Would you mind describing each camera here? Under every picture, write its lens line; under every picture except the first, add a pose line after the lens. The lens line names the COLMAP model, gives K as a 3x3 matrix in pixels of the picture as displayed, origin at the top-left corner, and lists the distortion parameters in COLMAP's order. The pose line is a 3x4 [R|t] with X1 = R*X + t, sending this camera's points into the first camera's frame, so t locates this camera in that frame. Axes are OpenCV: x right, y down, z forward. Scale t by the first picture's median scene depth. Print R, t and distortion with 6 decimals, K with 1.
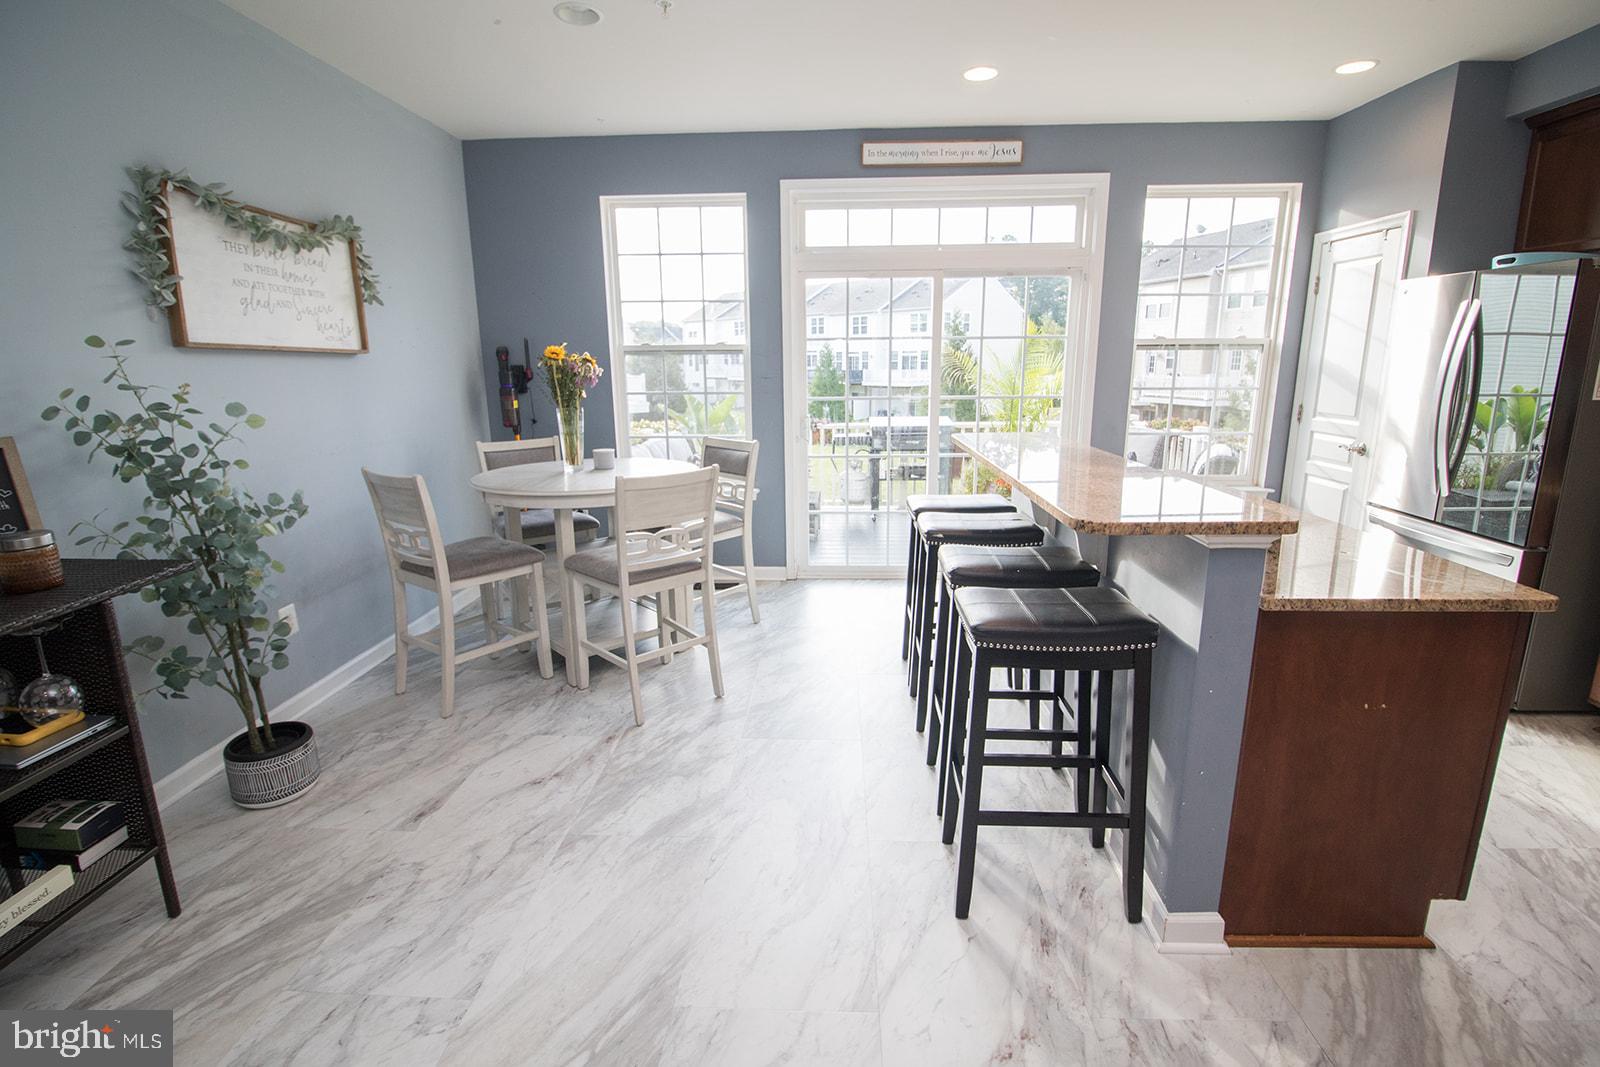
lens RADIAL K [[736.6, 0, 802.6], [0, 736.6, 519.8], [0, 0, 1]] dist [0.000355, -0.013392]
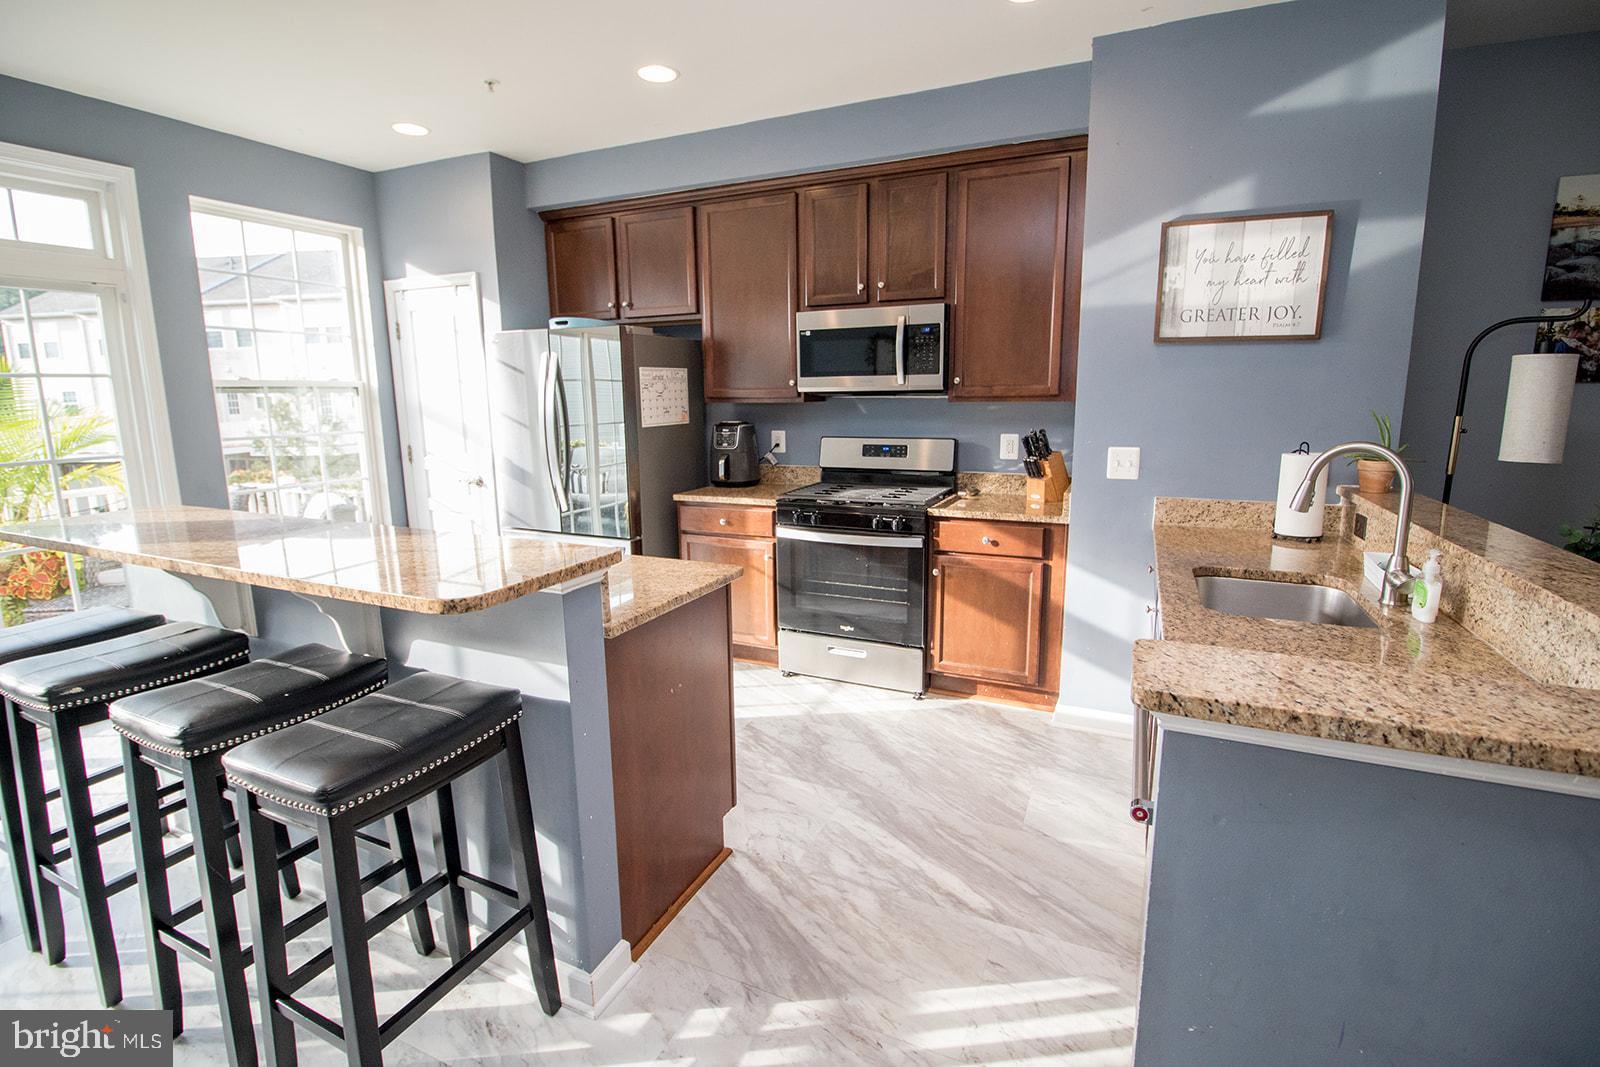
lens RADIAL K [[736.6, 0, 802.6], [0, 736.6, 519.8], [0, 0, 1]] dist [0.000355, -0.013392]
pose [[0.369898, -0.154834, 0.916080, -0.101937], [0.205447, 0.975237, 0.081876, -0.035479], [-0.906073, 0.157920, 0.392548, 0.152201]]
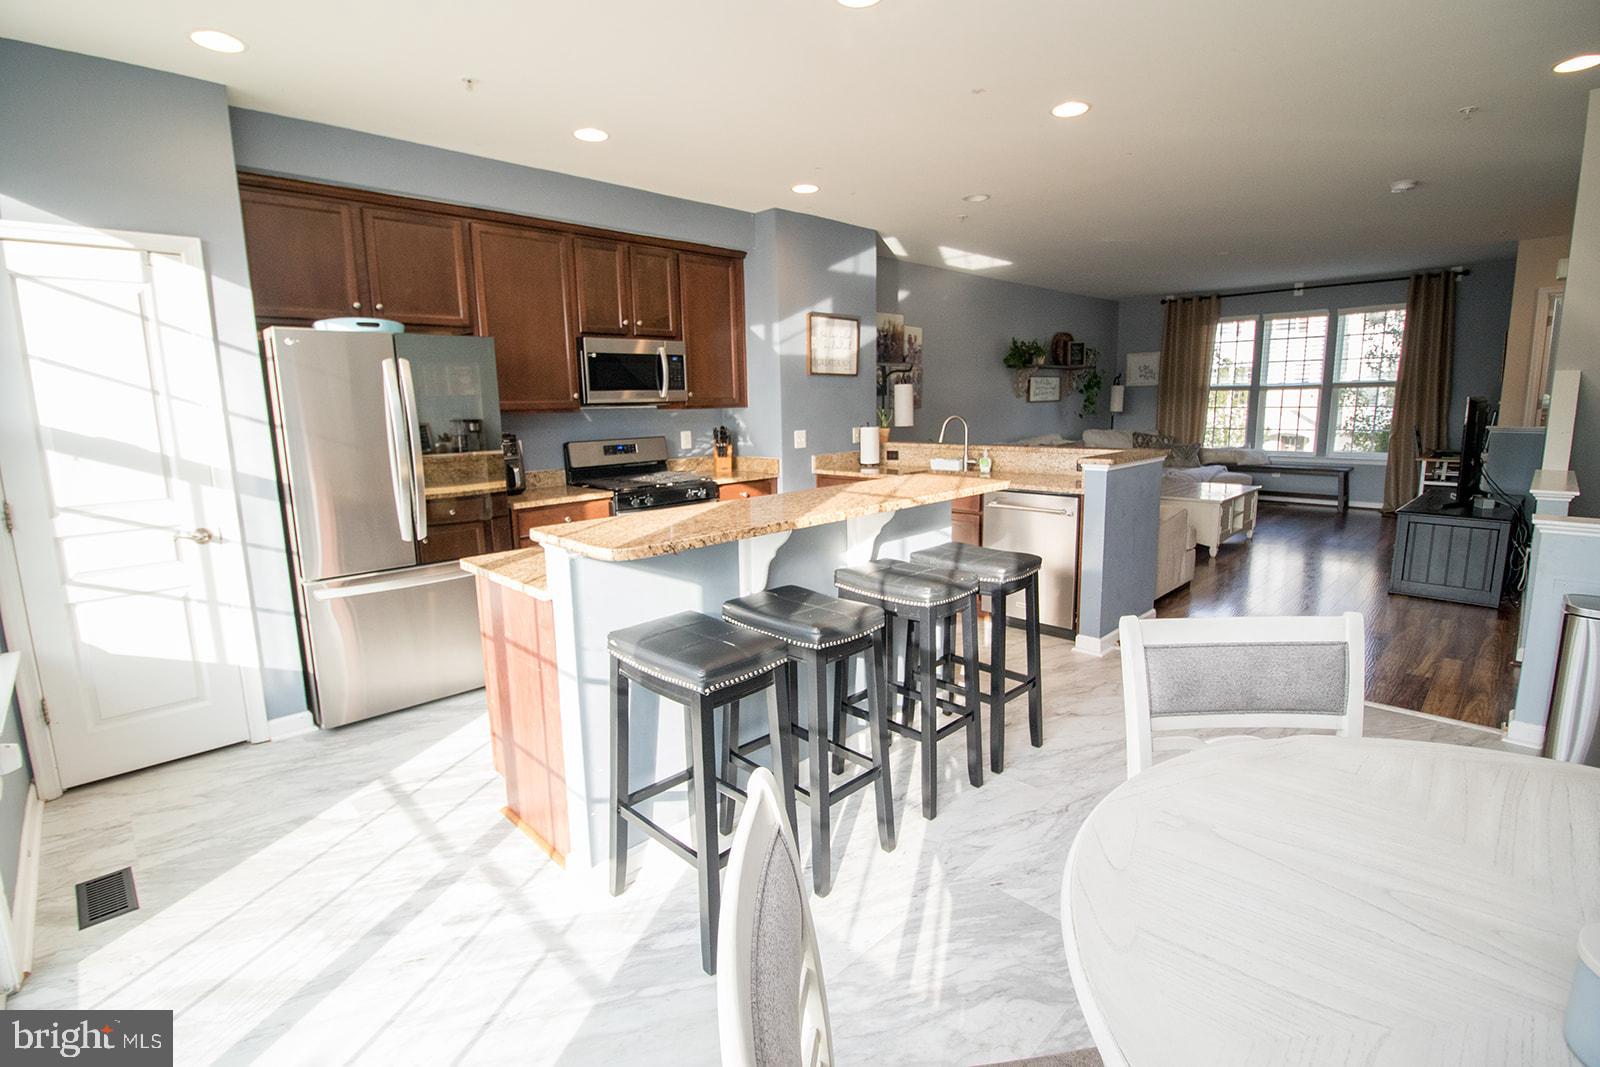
lens RADIAL K [[732.3, 0, 800.3], [0, 732.3, 516.4], [0, 0, 1]] dist [0.001995, -0.011799]
pose [[-0.735371, -0.085020, 0.672311, -0.247839], [0.170497, 0.936974, 0.304977, -0.286883], [-0.655867, 0.338898, -0.674527, 1.302325]]
